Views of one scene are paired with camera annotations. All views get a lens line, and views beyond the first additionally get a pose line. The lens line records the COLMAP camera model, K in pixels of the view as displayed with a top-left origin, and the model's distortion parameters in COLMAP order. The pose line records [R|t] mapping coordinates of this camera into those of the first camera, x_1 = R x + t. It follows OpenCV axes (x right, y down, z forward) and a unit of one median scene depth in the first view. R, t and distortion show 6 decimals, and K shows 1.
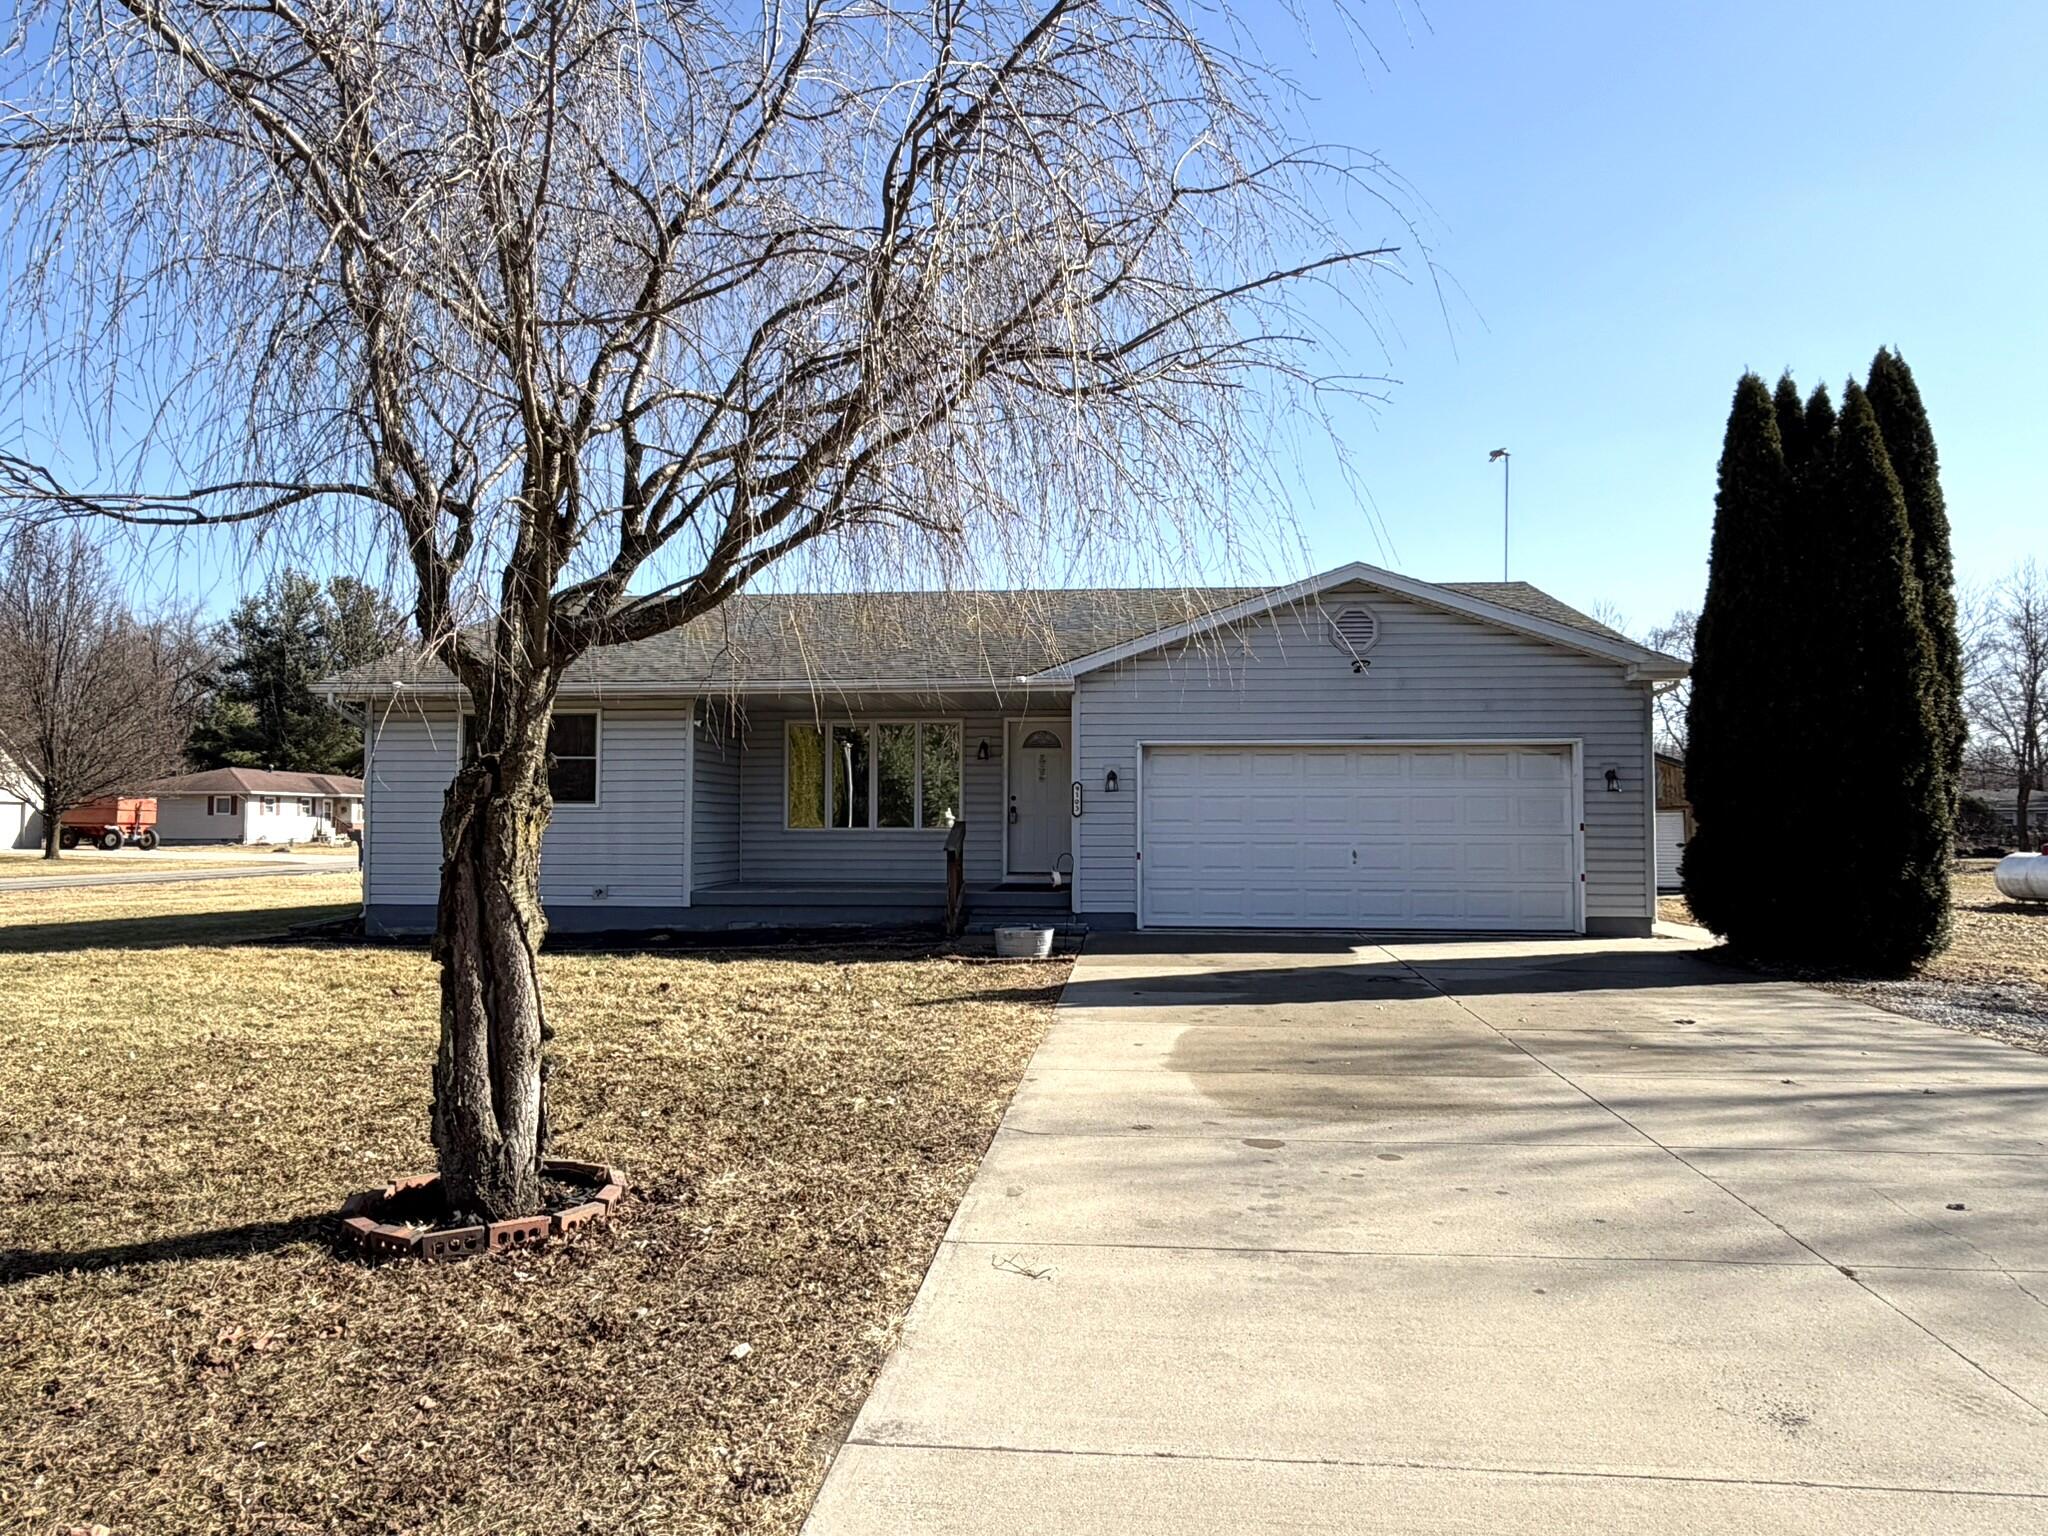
lens RADIAL K [[1322.8, 0, 1024.0], [0, 1322.8, 768.0], [0, 0, 1]] dist [-0.078937, 0.000353]
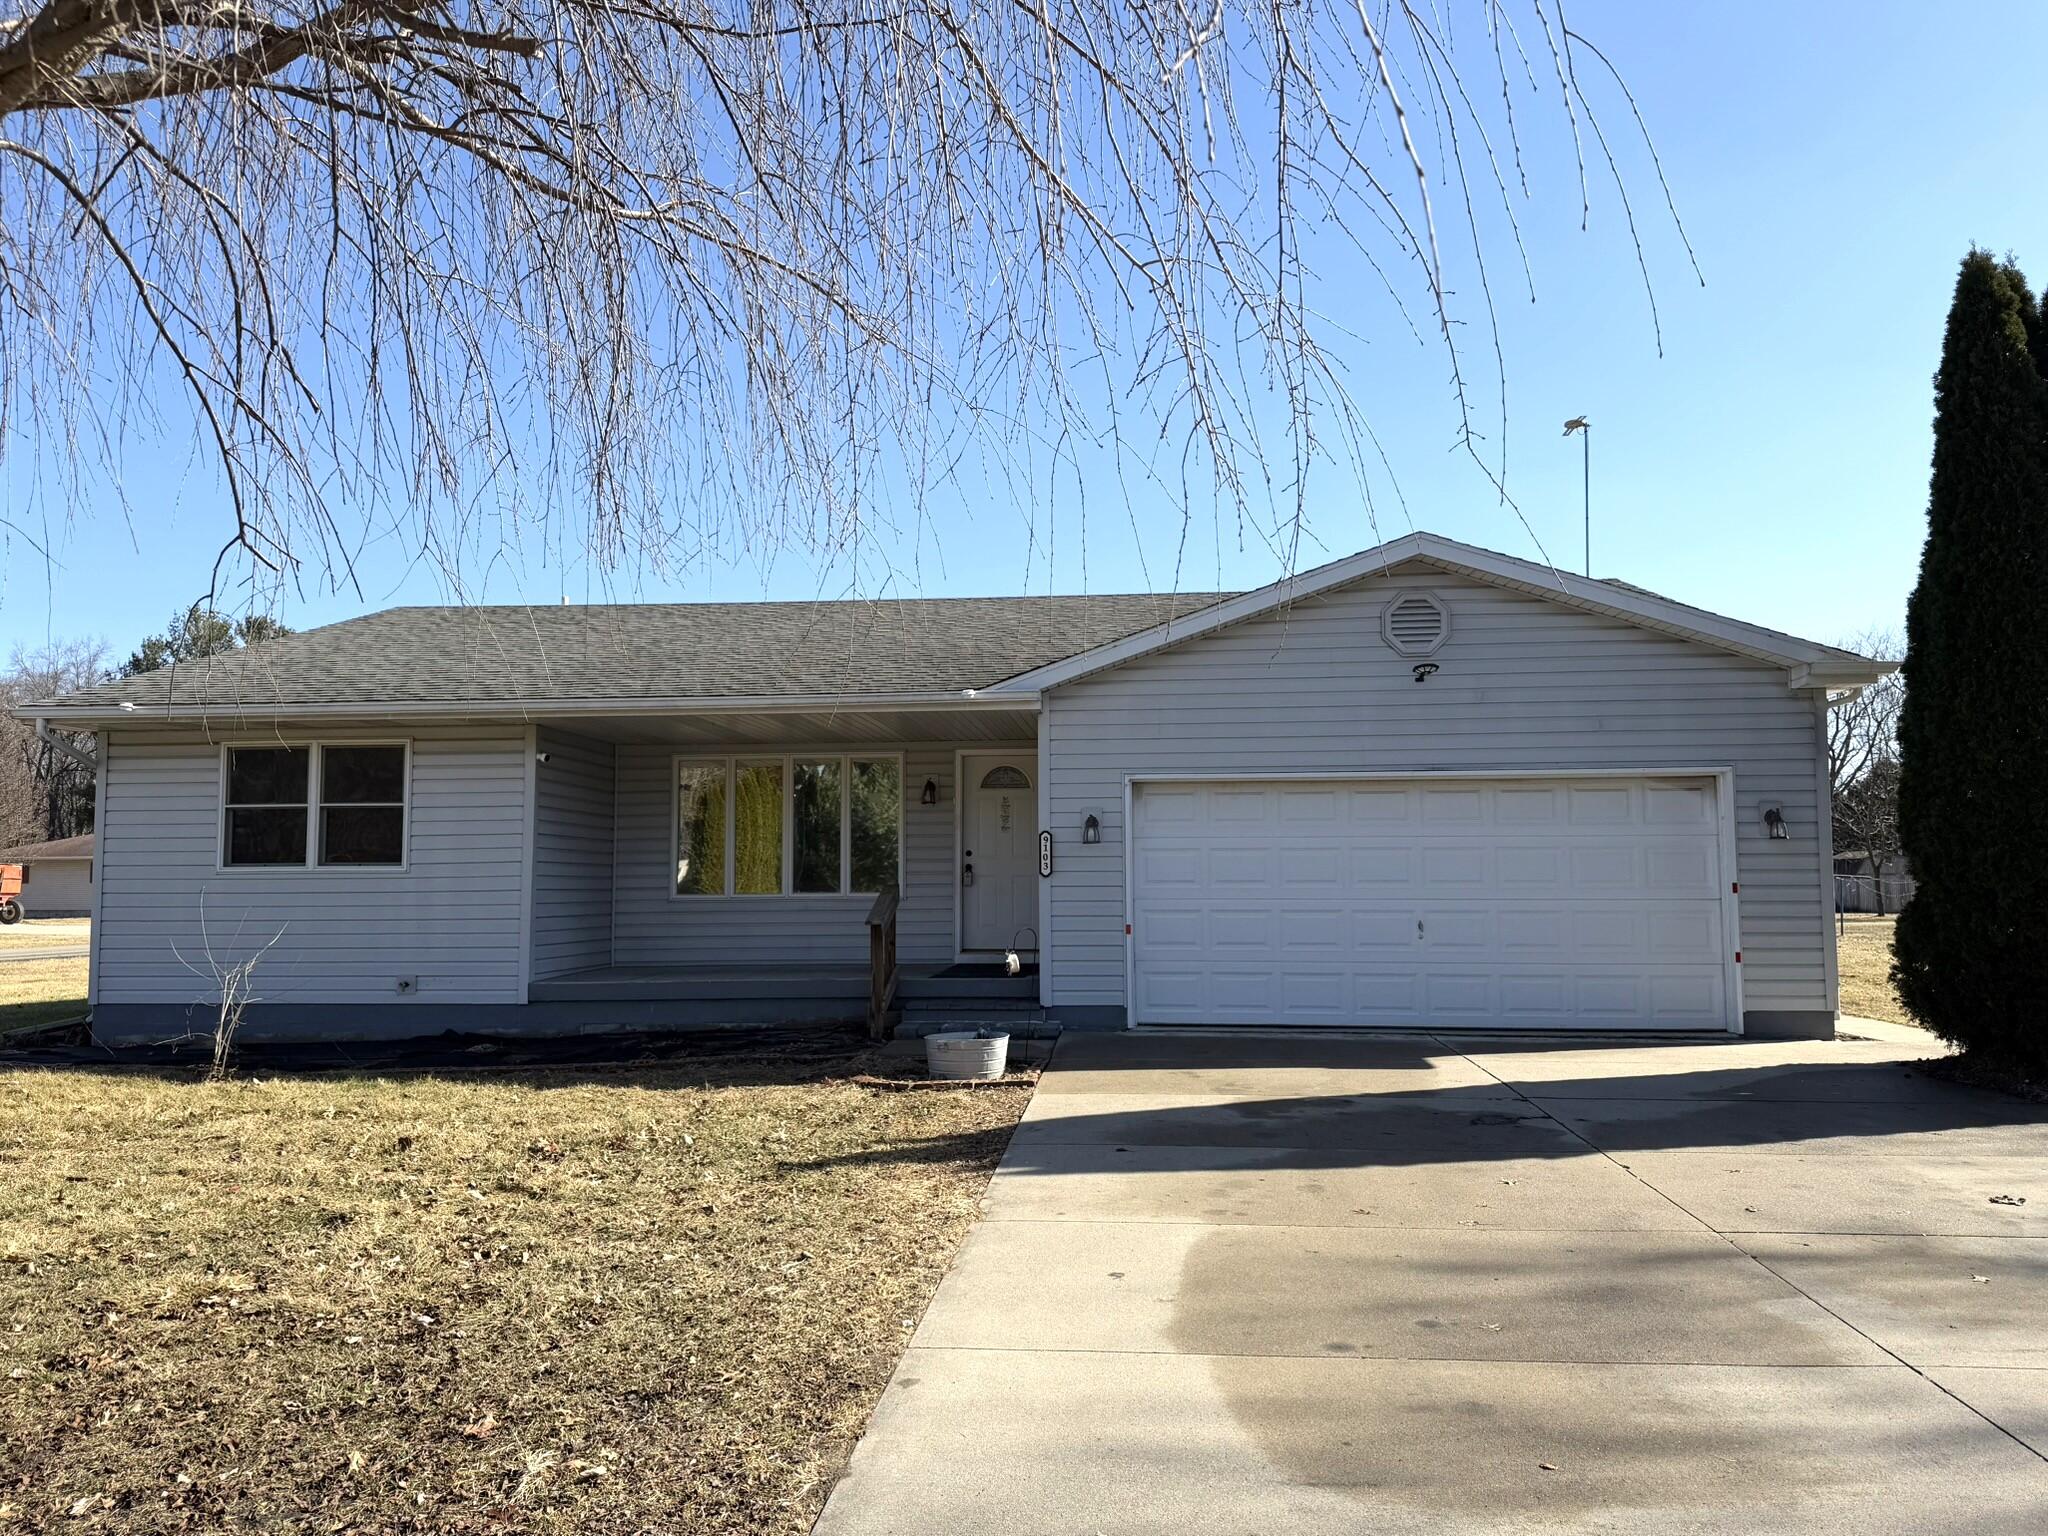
lens RADIAL K [[1448.6, 0, 1014.4], [0, 1448.6, 771.8], [0, 0, 1]] dist [0.076883, -0.186097]
pose [[0.999971, -0.007296, 0.001975, 0.021736], [0.007359, 0.999380, -0.034421, 0.005477], [-0.001723, 0.034434, 0.999405, 0.180678]]
